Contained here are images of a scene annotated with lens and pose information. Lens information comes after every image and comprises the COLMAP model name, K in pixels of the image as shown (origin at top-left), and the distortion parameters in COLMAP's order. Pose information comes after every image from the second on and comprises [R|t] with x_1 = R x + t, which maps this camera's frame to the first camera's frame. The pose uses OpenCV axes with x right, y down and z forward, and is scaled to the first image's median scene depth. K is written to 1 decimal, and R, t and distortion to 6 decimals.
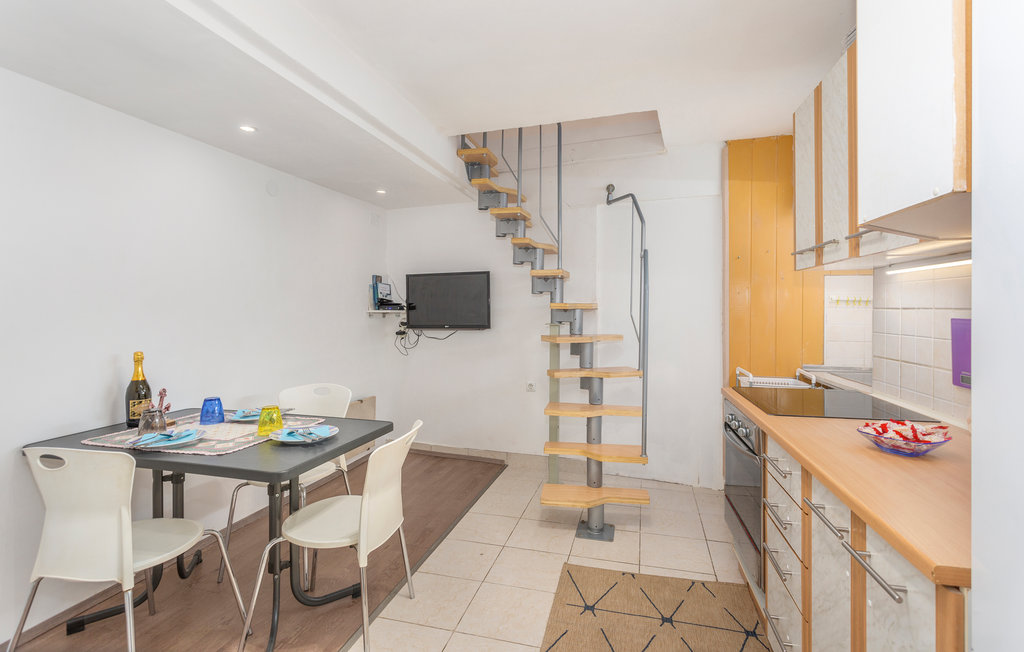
lens RADIAL K [[510.9, 0, 509.2], [0, 510.9, 314.6], [0, 0, 1]] dist [0.002339, 0.000290]
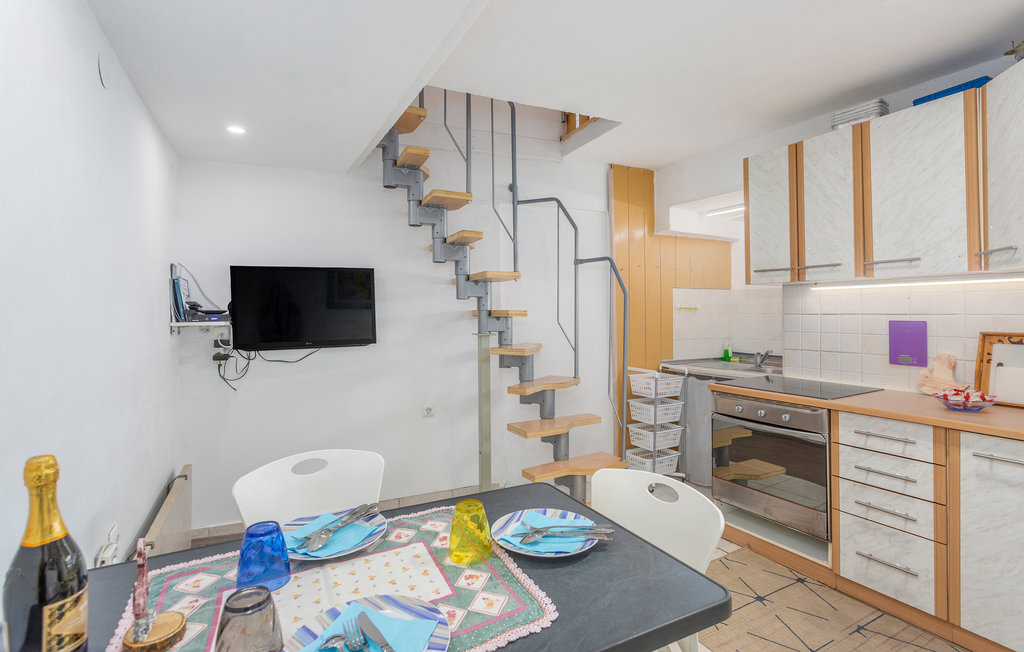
lens RADIAL K [[510.7, 0, 512.0], [0, 510.7, 326.0], [0, 0, 1]] dist [0.001140, -0.000081]
pose [[0.703206, -0.023925, 0.710583, -0.471726], [0.015167, 0.999711, 0.018650, -0.010517], [-0.710824, -0.002337, 0.703366, 0.343031]]
